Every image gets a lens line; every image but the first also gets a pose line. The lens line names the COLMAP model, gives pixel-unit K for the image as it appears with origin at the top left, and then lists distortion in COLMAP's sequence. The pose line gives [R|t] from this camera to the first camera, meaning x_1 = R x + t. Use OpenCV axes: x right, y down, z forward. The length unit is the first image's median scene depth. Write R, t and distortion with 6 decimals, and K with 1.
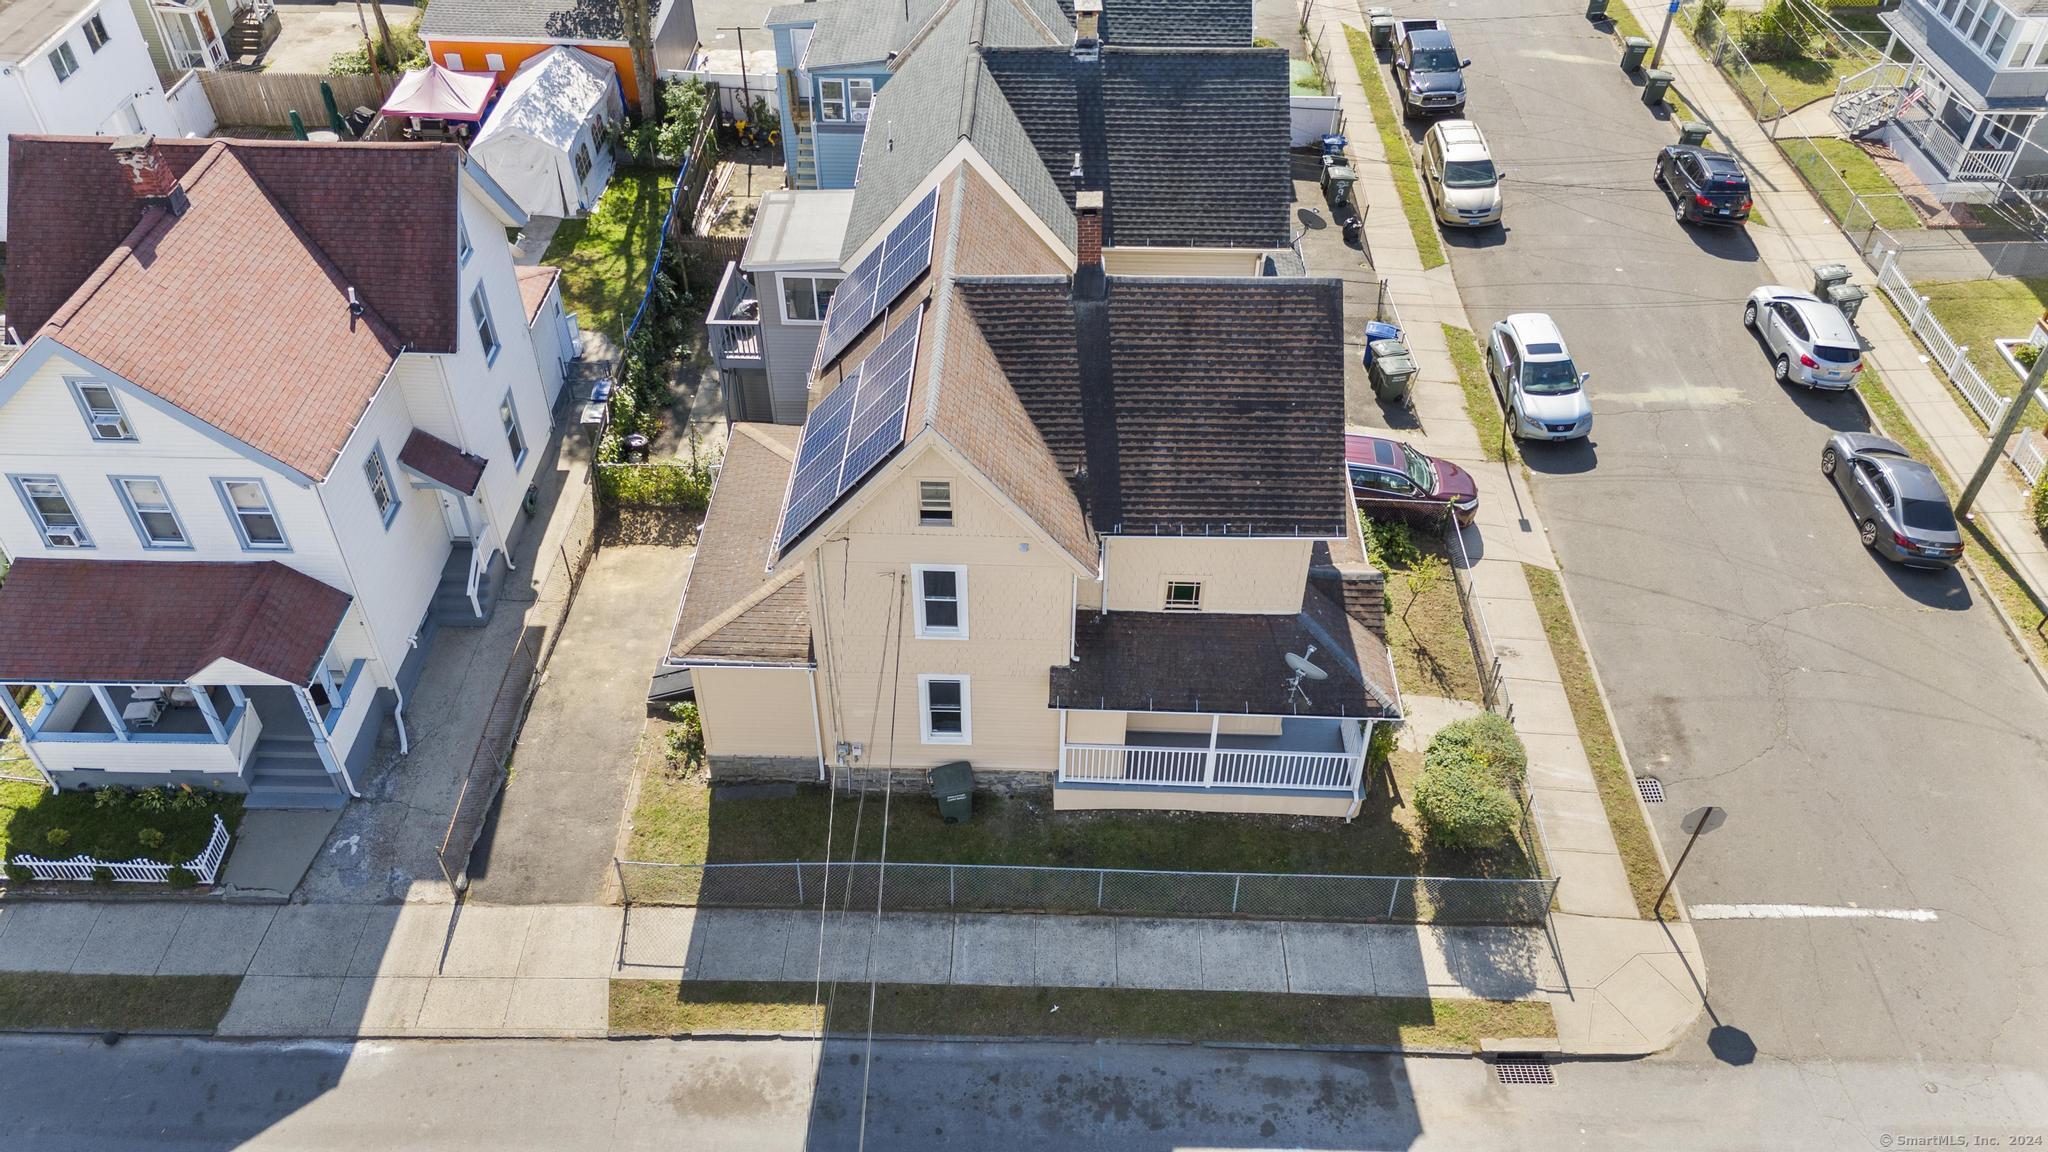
lens RADIAL K [[1514.2, 0, 1019.4], [0, 1514.2, 585.5], [0, 0, 1]] dist [0.054092, -0.035148]
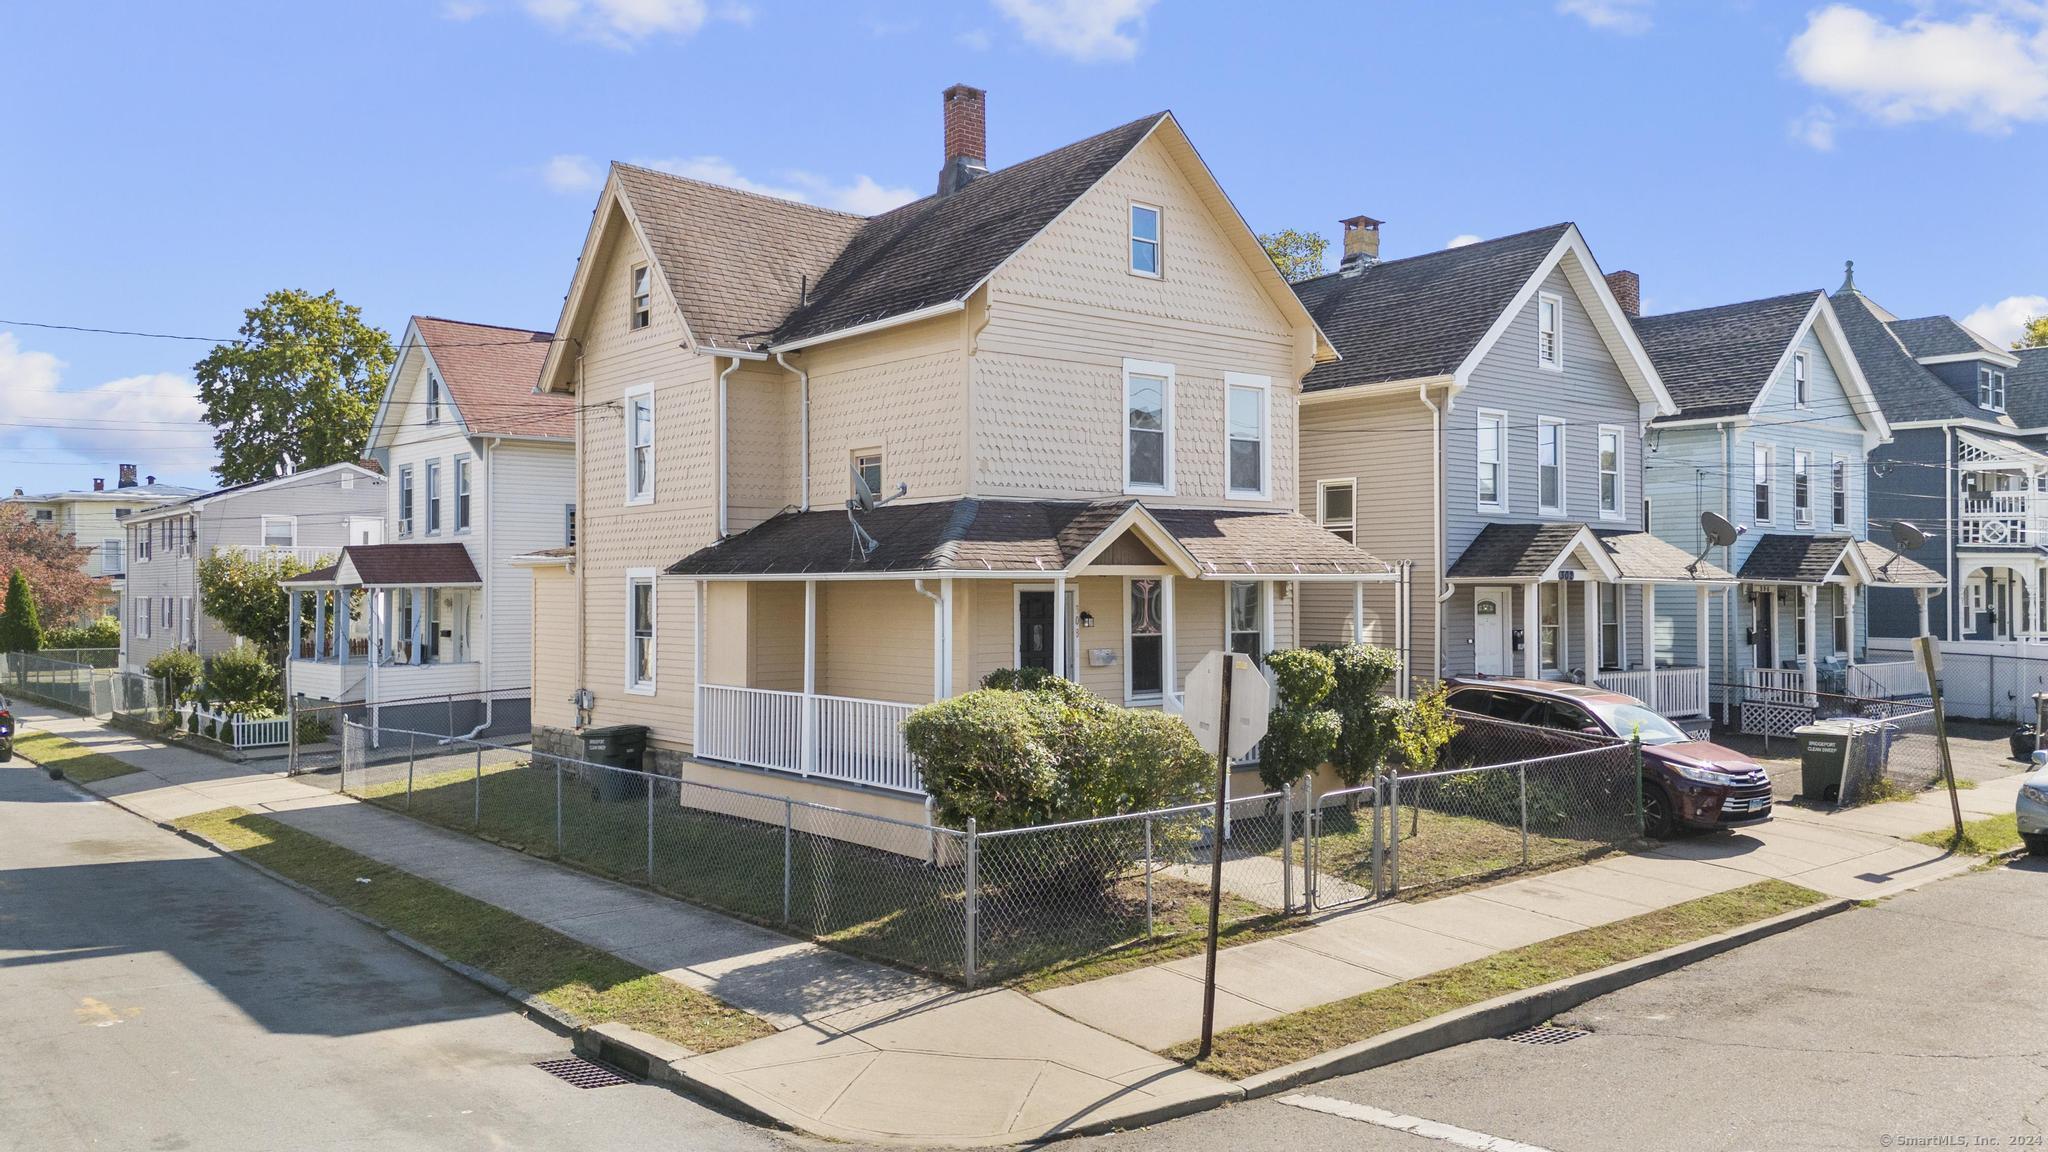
lens RADIAL K [[1514.2, 0, 1012.0], [0, 1514.2, 581.2], [0, 0, 1]] dist [0.054092, -0.035148]
pose [[0.655970, -0.012138, -0.754689, 0.708364], [-0.505081, 0.735954, -0.450849, 0.337967], [0.560889, 0.676923, 0.476633, 0.742377]]
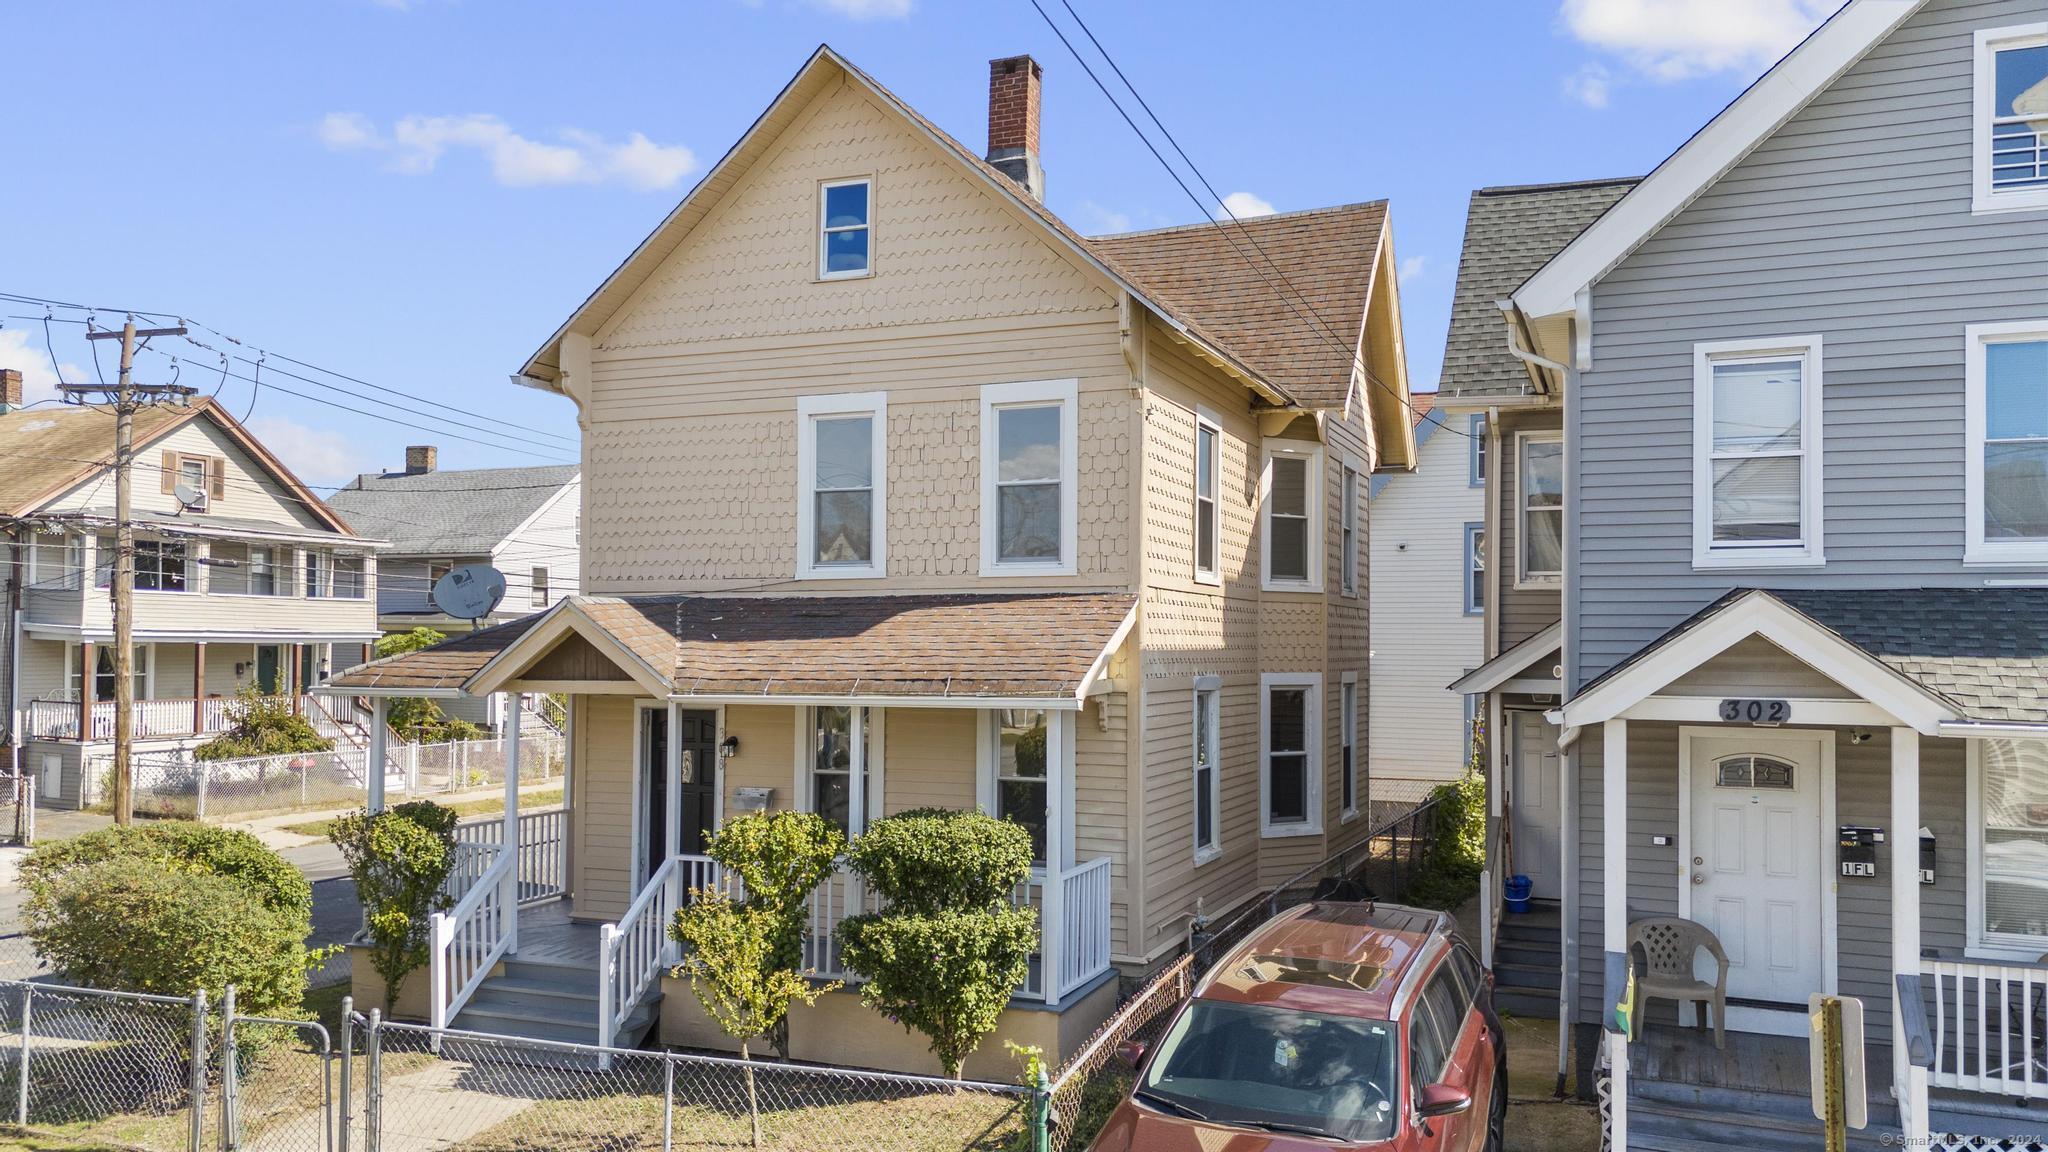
lens RADIAL K [[1514.2, 0, 1031.7], [0, 1514.2, 604.3], [0, 0, 1]] dist [0.054092, -0.035148]
pose [[-0.351797, -0.033726, -0.935468, 0.669843], [-0.637752, 0.740161, 0.213152, -0.212126], [0.685209, 0.671583, -0.281895, 1.308458]]
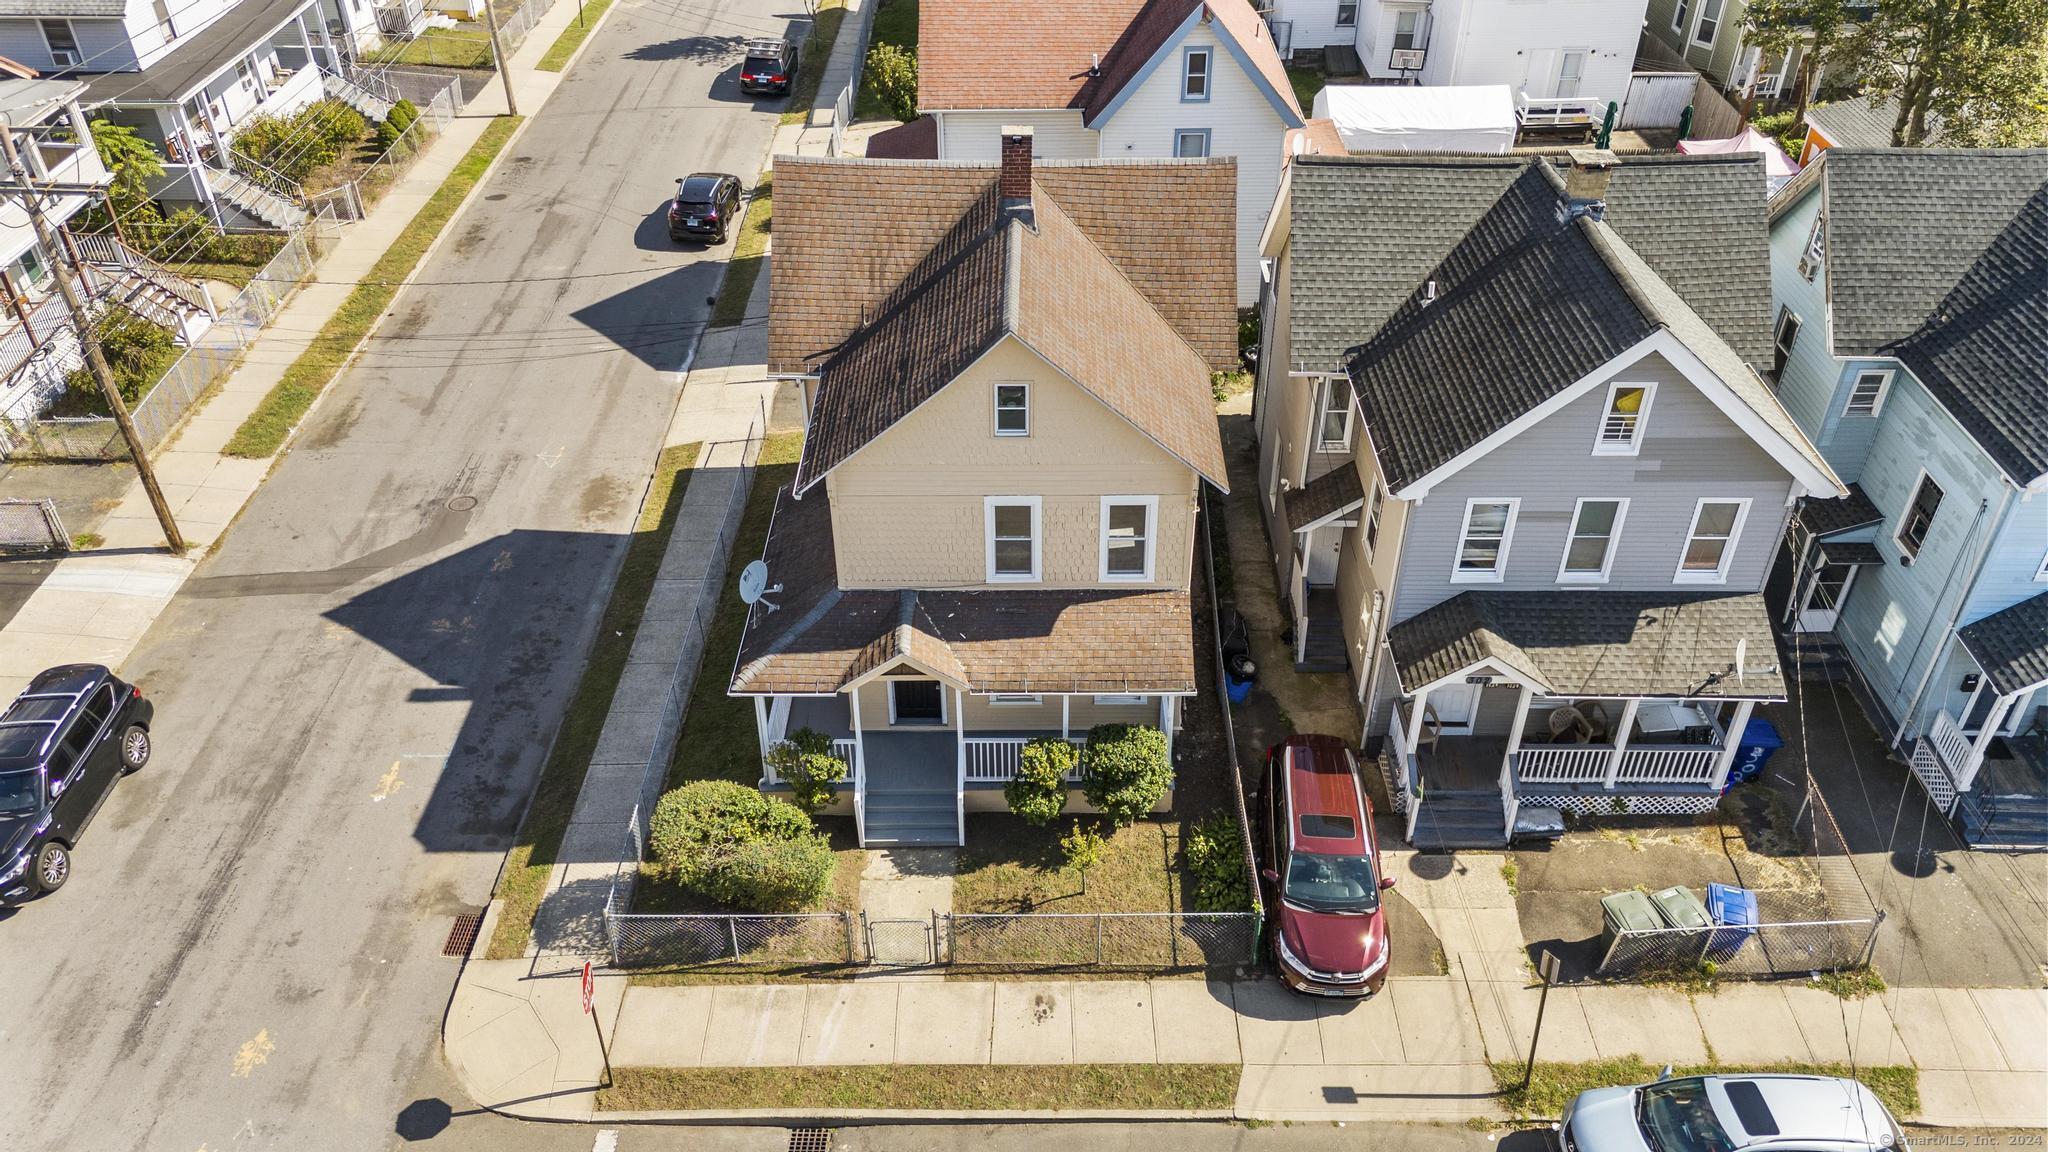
lens RADIAL K [[1514.2, 0, 1008.0], [0, 1514.2, 568.9], [0, 0, 1]] dist [0.054092, -0.035148]
pose [[0.011459, 0.585596, -0.810522, 0.969840], [-0.664021, 0.610504, 0.431697, -0.480263], [0.747626, 0.533257, 0.395843, 0.716678]]
